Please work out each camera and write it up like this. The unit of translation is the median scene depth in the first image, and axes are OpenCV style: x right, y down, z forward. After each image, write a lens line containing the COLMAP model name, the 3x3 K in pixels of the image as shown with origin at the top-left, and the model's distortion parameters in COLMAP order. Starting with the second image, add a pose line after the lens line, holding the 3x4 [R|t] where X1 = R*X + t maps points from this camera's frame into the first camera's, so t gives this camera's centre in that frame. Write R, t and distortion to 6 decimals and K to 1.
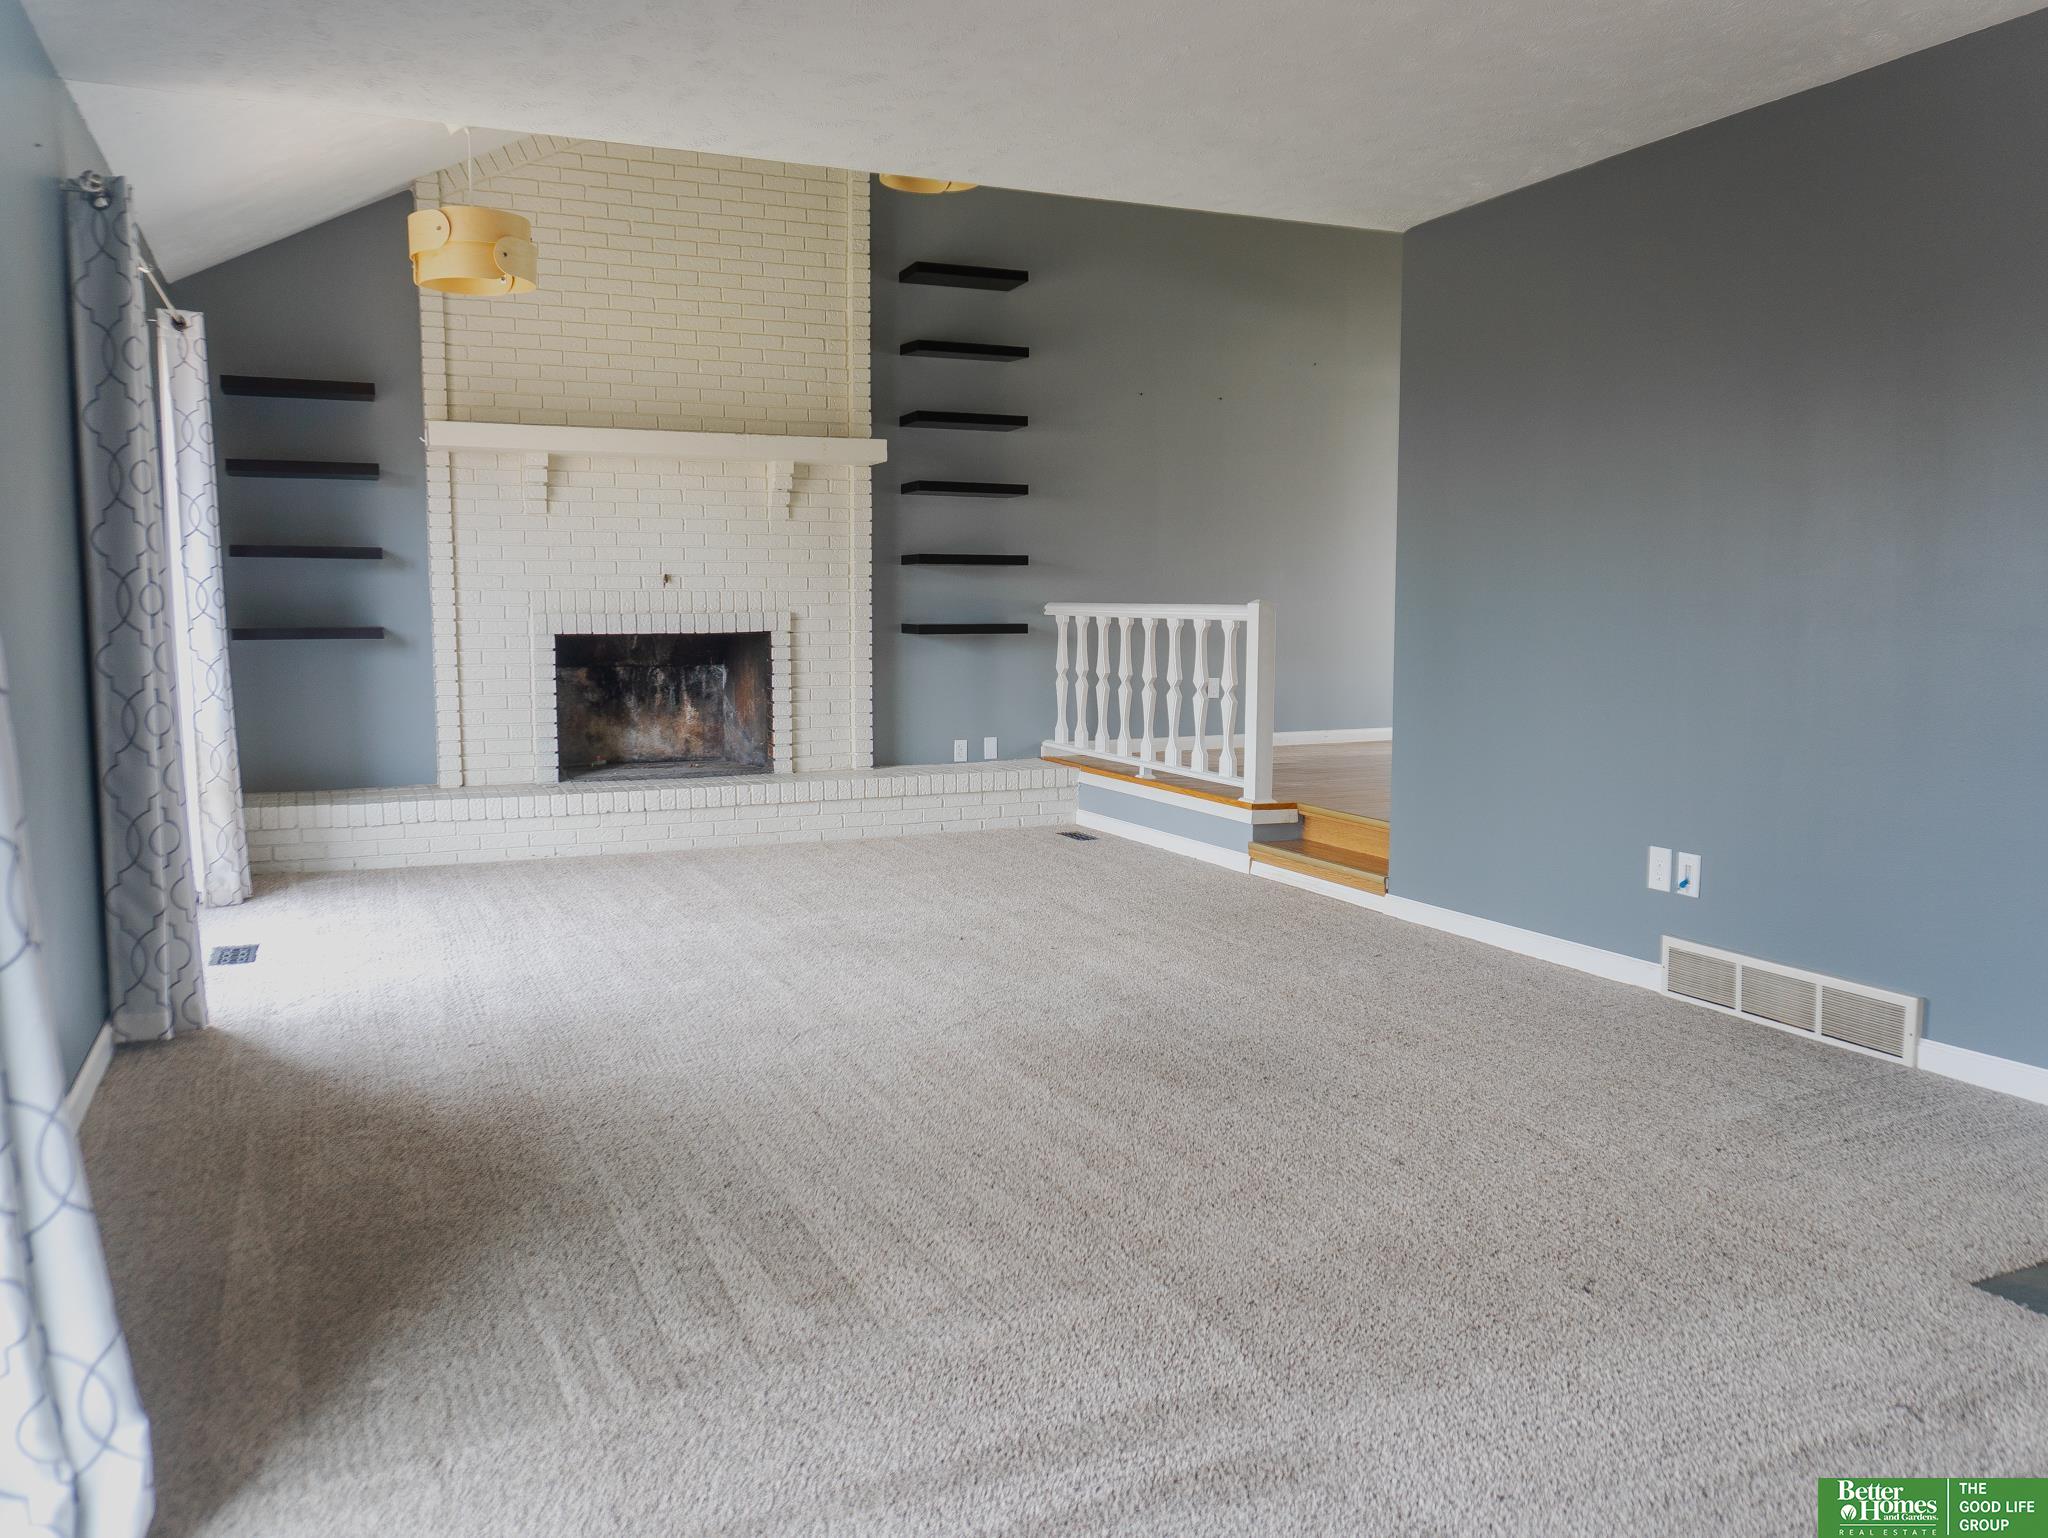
lens RADIAL K [[1555.9, 0, 1018.3], [0, 1555.9, 762.9], [0, 0, 1]] dist [-0.027254, 0.013233]
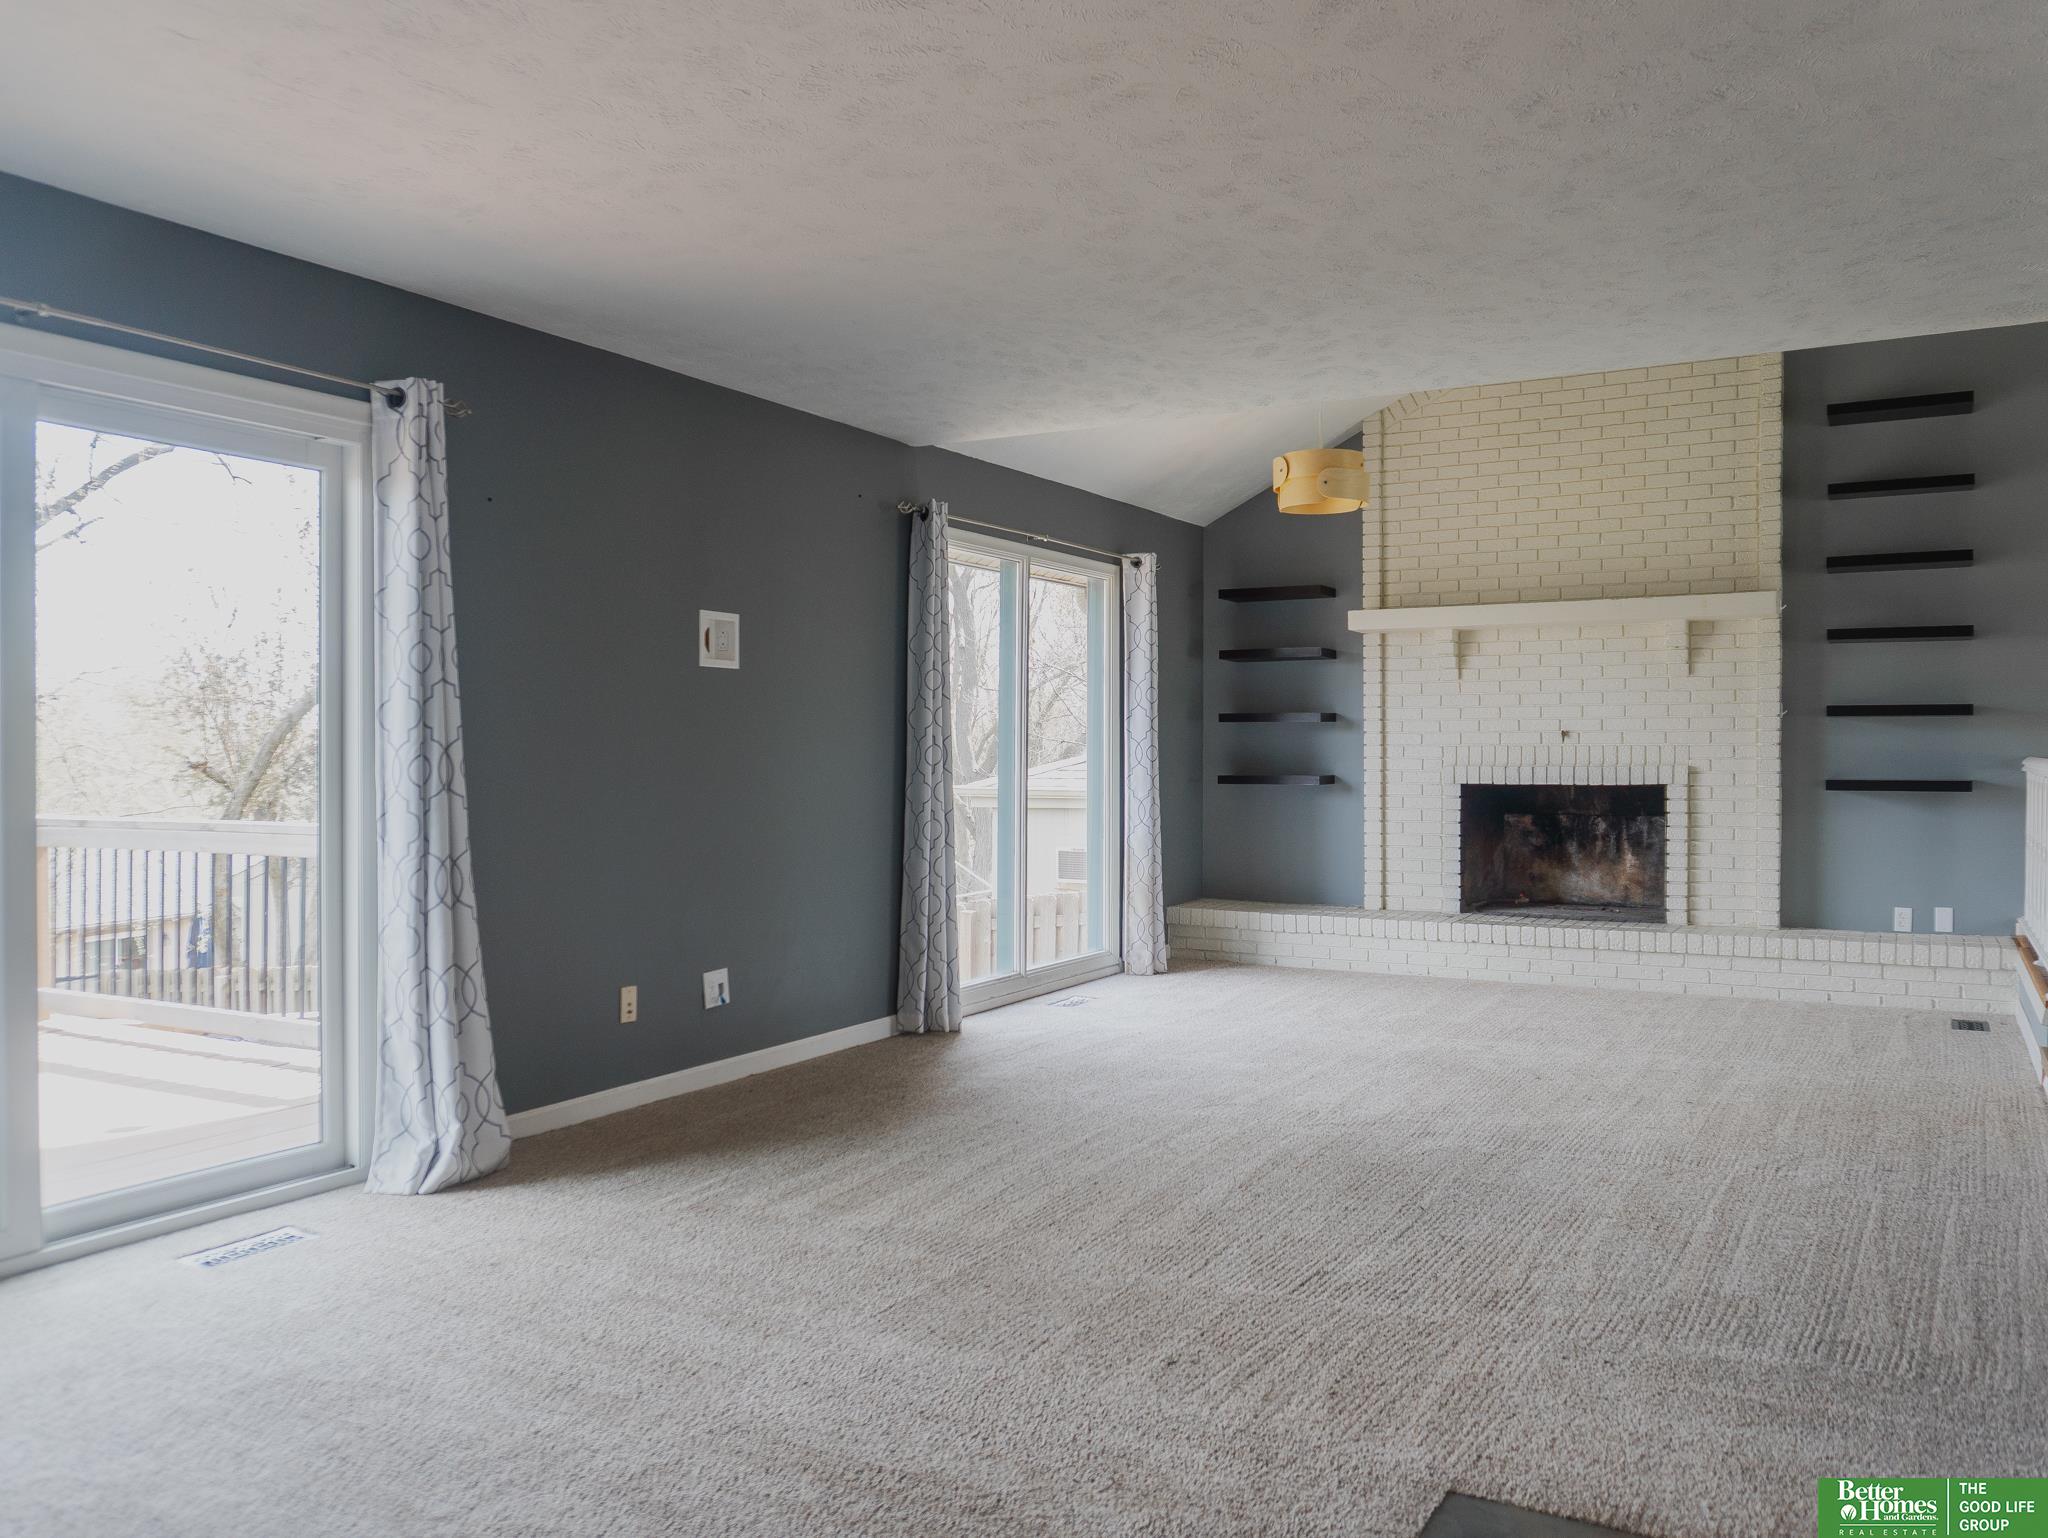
lens RADIAL K [[1555.9, 0, 1071.4], [0, 1555.9, 766.6], [0, 0, 1]] dist [-0.027254, 0.013233]
pose [[0.605067, 0.006077, -0.796152, 0.421197], [-0.080781, 0.995279, -0.053796, -0.009681], [0.792066, 0.096864, 0.602701, 0.071620]]
